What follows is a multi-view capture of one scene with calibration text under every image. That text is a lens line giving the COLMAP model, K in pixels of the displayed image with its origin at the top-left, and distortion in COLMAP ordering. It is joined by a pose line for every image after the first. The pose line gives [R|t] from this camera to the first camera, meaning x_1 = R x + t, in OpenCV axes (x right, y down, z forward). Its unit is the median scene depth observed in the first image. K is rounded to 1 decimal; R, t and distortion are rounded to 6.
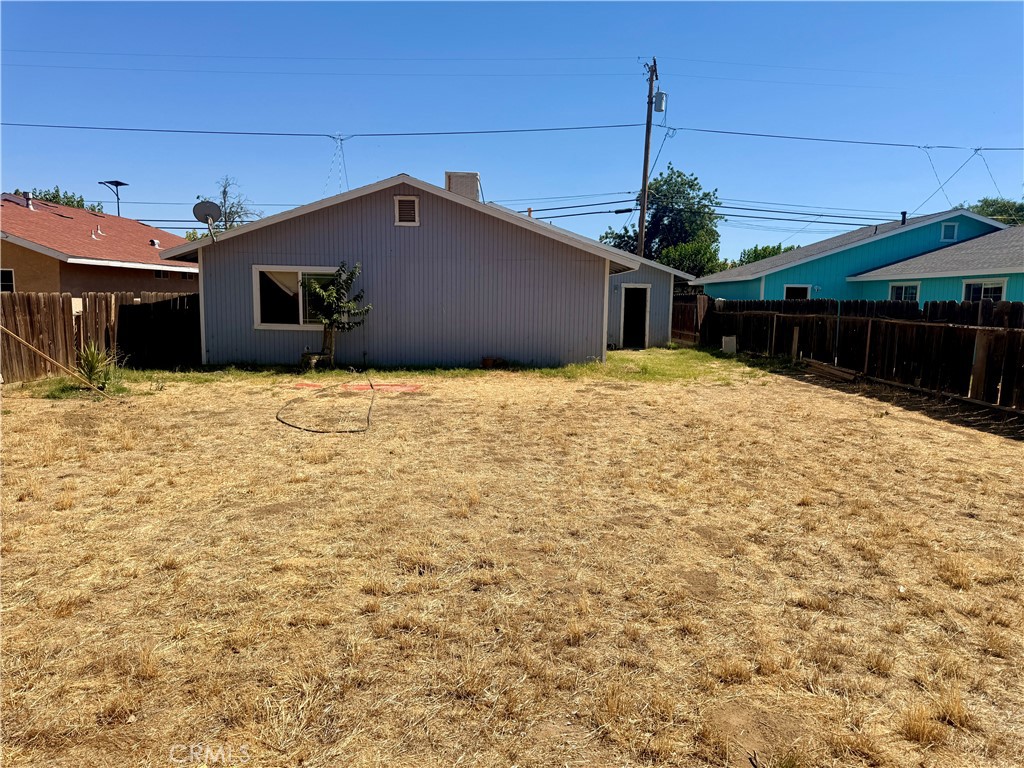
lens RADIAL K [[725.3, 0, 535.5], [0, 725.3, 384.4], [0, 0, 1]] dist [0.071555, -0.001695]
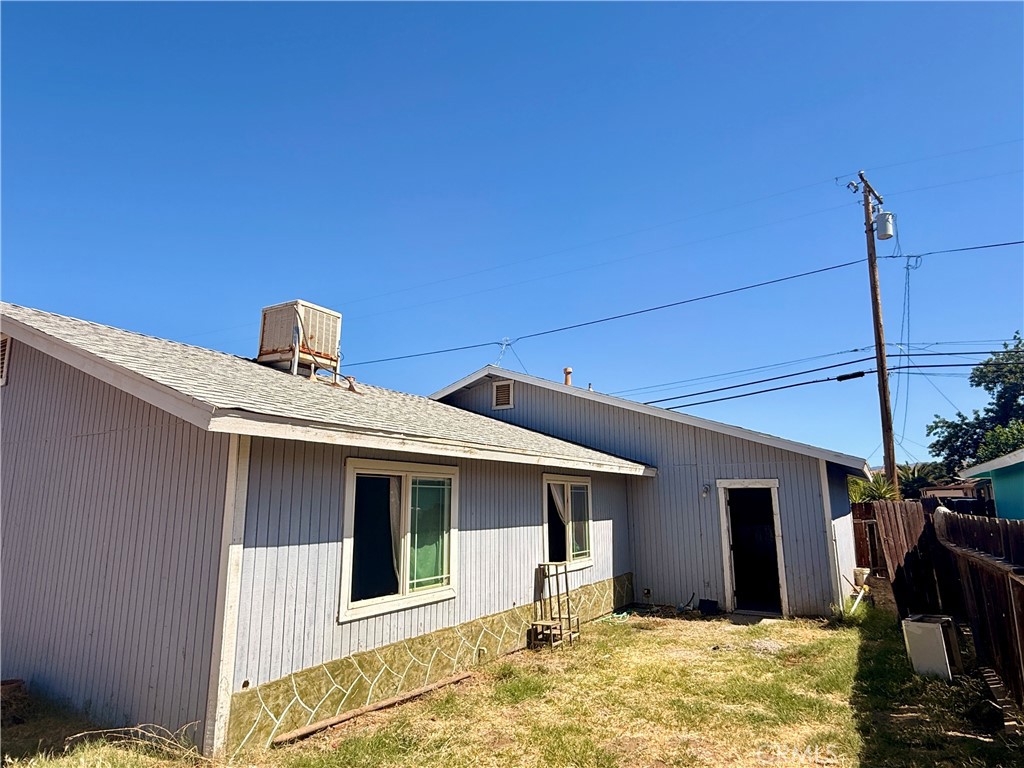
lens RADIAL K [[611.1, 0, 512.0], [0, 611.1, 384.0], [0, 0, 1]] dist [-0.002916, 0.000679]
pose [[0.840531, -0.133807, -0.524979, 0.348254], [-0.035287, 0.953440, -0.299511, -0.102605], [0.540613, 0.270273, 0.796675, 0.824197]]
